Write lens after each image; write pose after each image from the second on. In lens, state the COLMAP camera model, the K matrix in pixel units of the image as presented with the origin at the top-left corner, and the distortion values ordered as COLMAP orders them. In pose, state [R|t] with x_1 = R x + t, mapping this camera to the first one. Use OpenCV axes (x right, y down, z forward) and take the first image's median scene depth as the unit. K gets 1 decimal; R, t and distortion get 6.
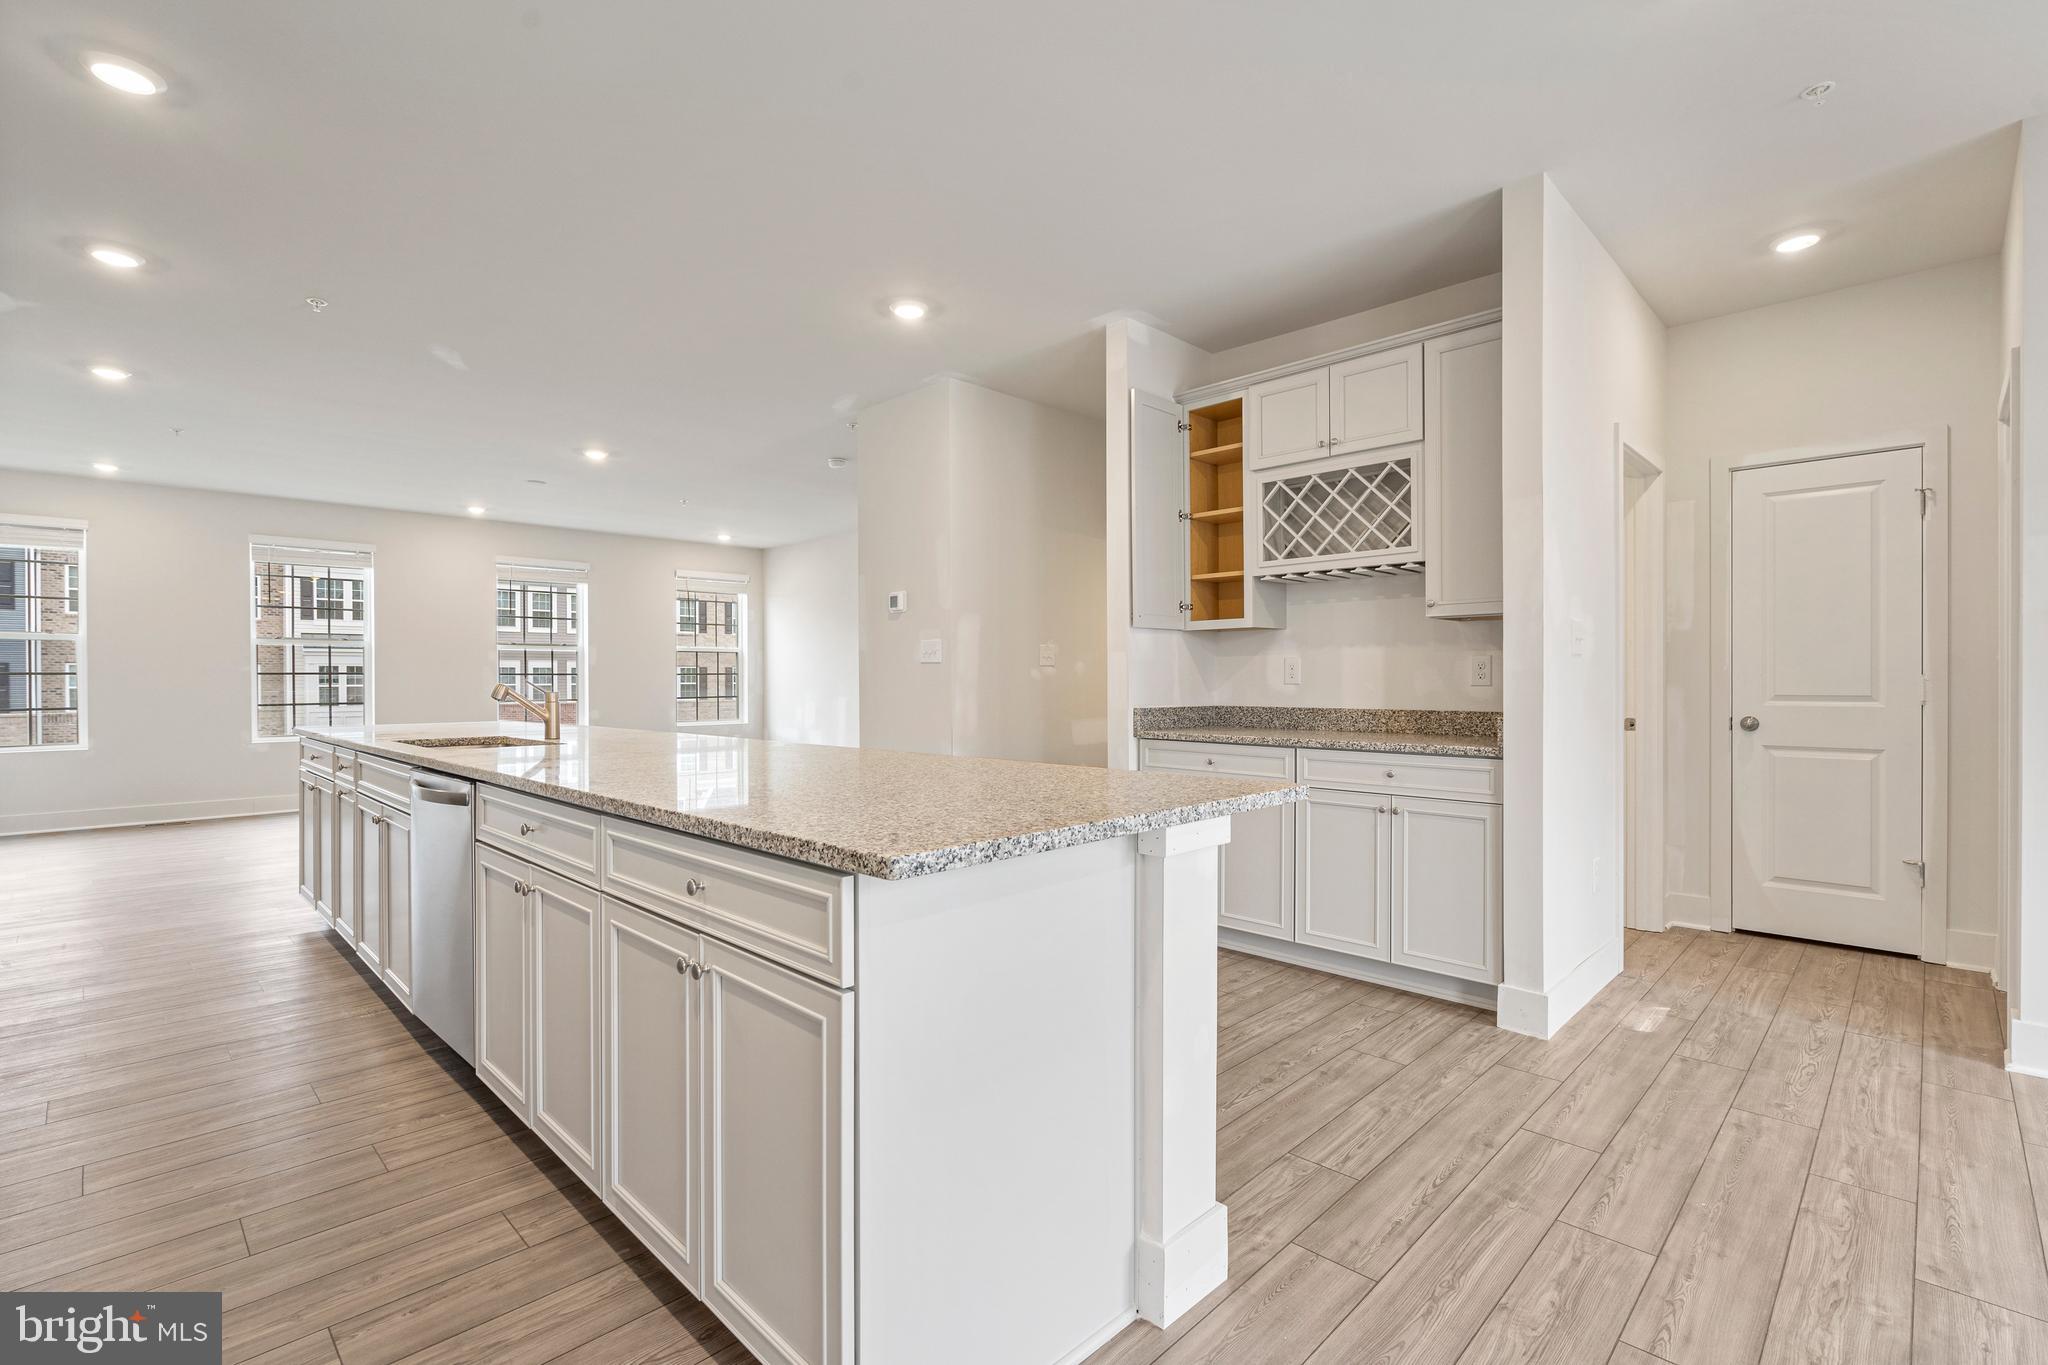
lens RADIAL K [[913.6, 0, 1020.8], [0, 913.6, 691.5], [0, 0, 1]] dist [-0.003744, -0.000255]
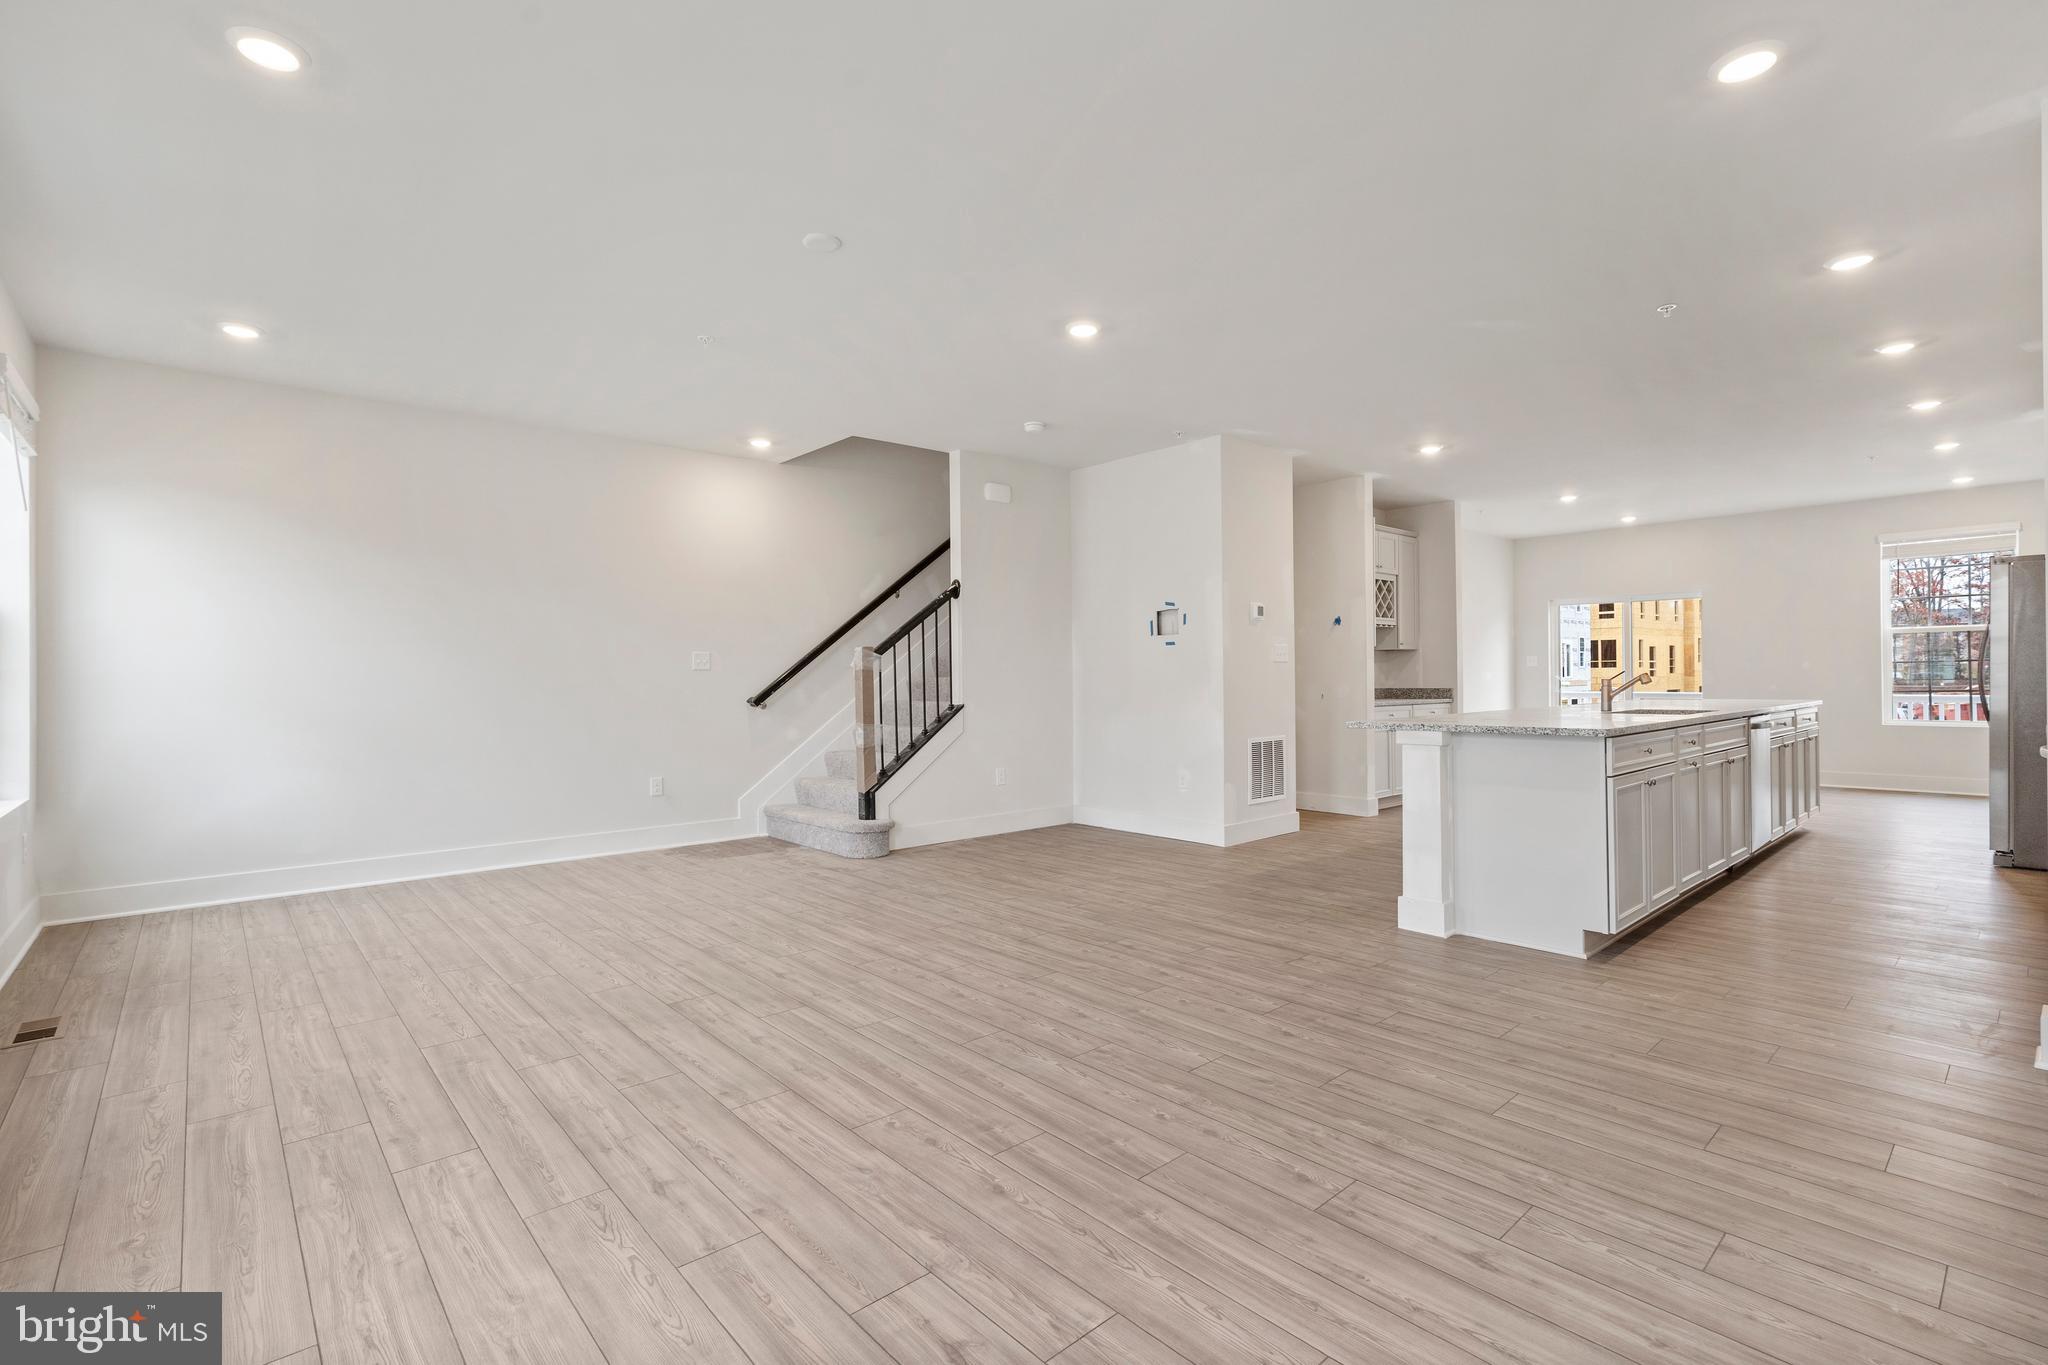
lens RADIAL K [[928.4, 0, 1019.7], [0, 928.4, 677.6], [0, 0, 1]] dist [-0.000921, 0.000124]
pose [[0.057894, 0.005905, 0.998305, -2.013941], [0.020306, 0.999769, -0.007091, -0.008148], [-0.998116, 0.020682, 0.057761, 1.819180]]
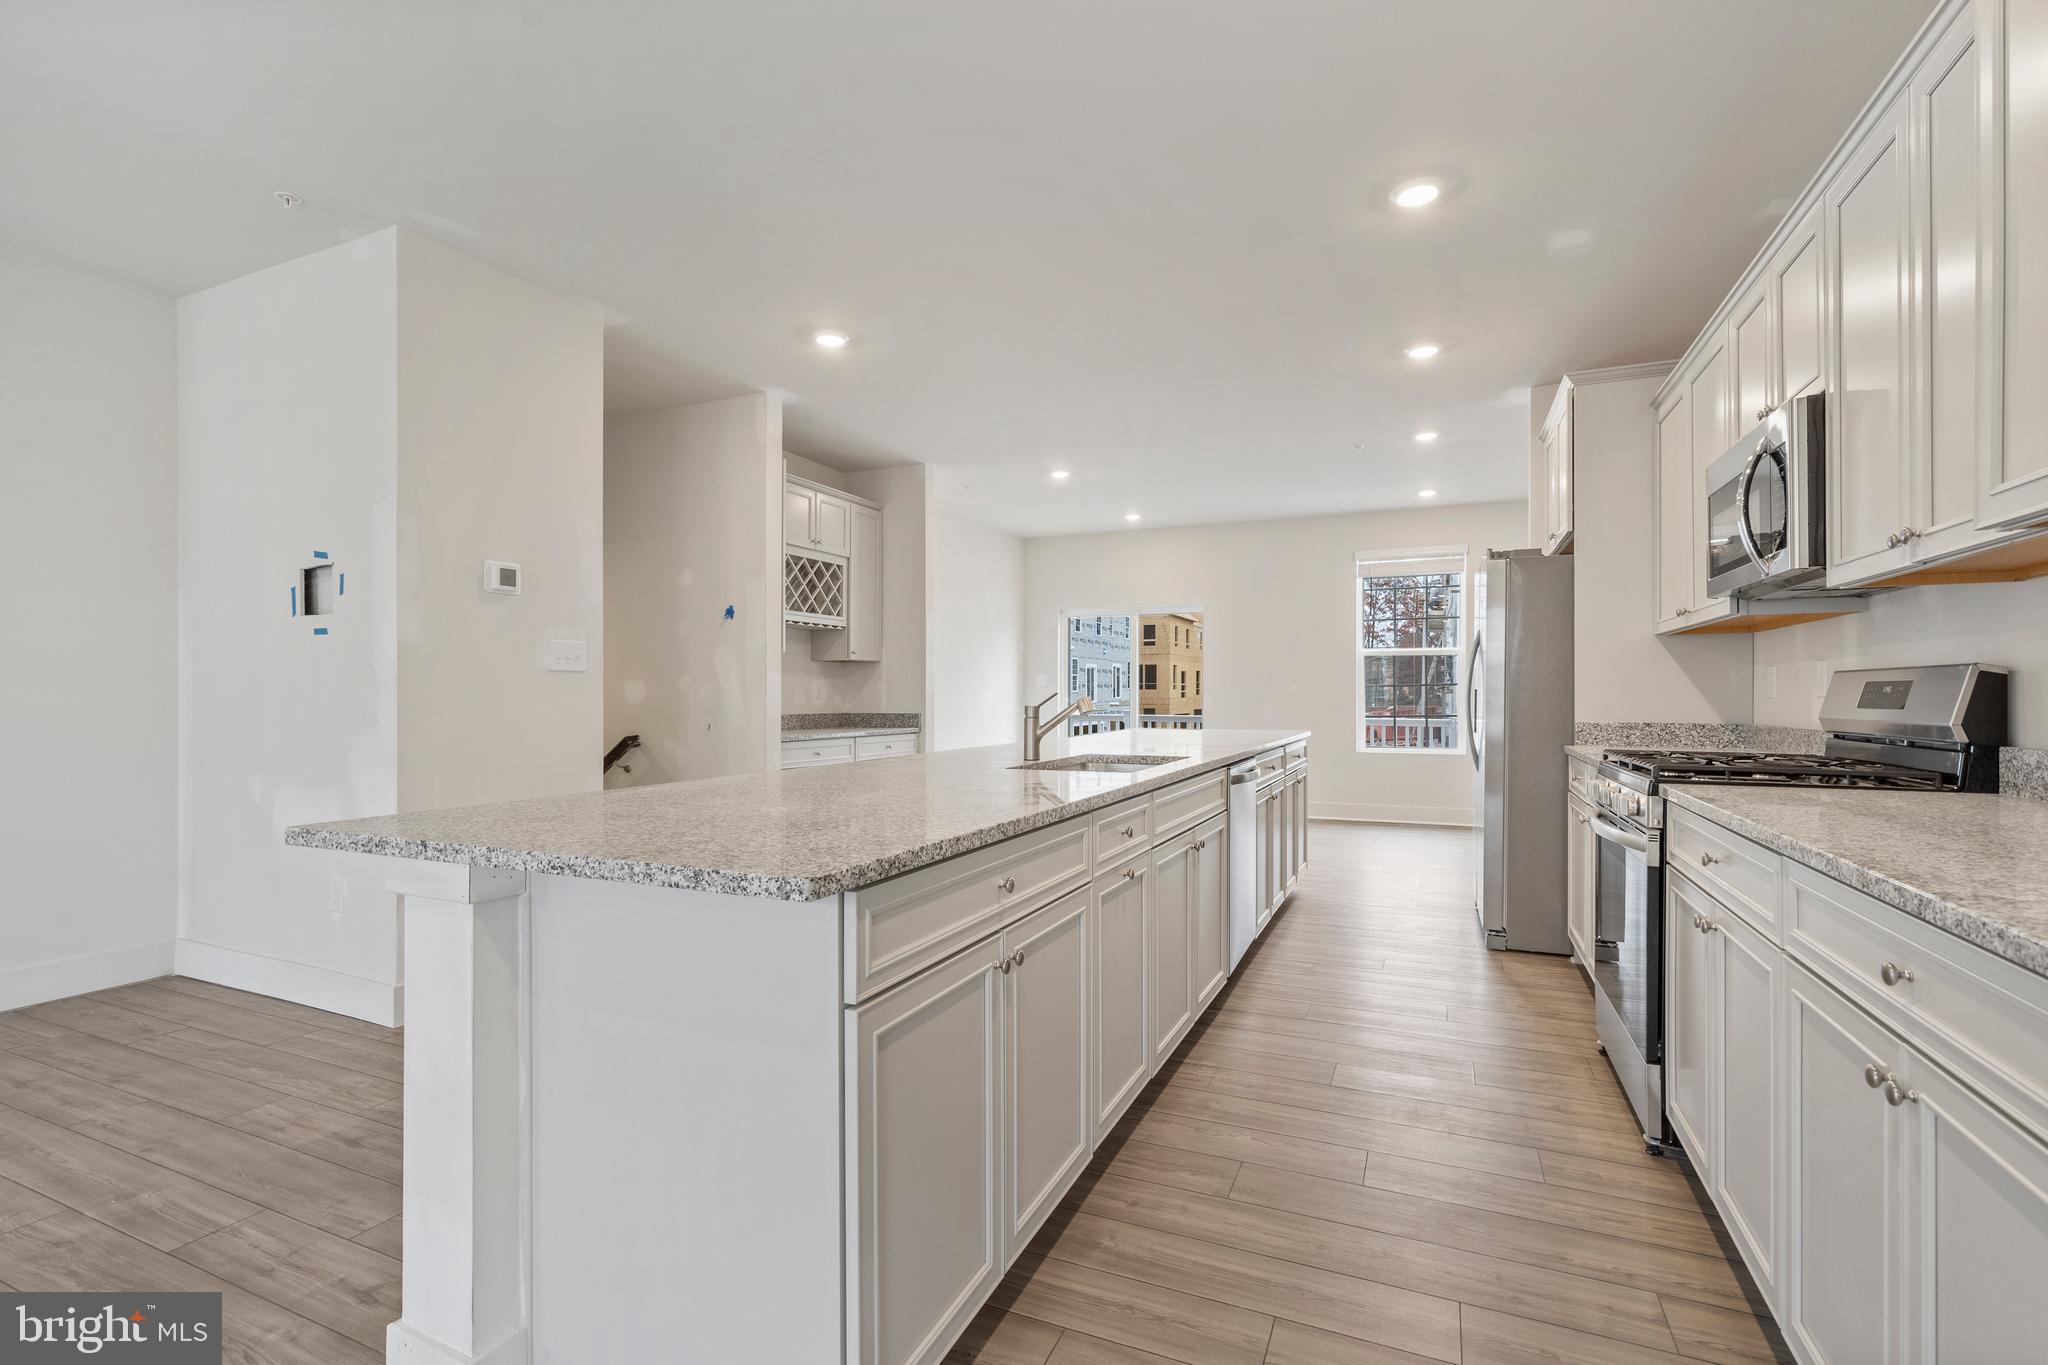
lens RADIAL K [[946.7, 0, 1019.0], [0, 946.7, 700.3], [0, 0, 1]] dist [0.003863, 0.000535]
pose [[-0.356866, -0.000689, 0.934155, -1.335502], [0.011907, 0.999915, 0.005286, -0.008875], [-0.934080, 0.013009, -0.356828, 1.316850]]
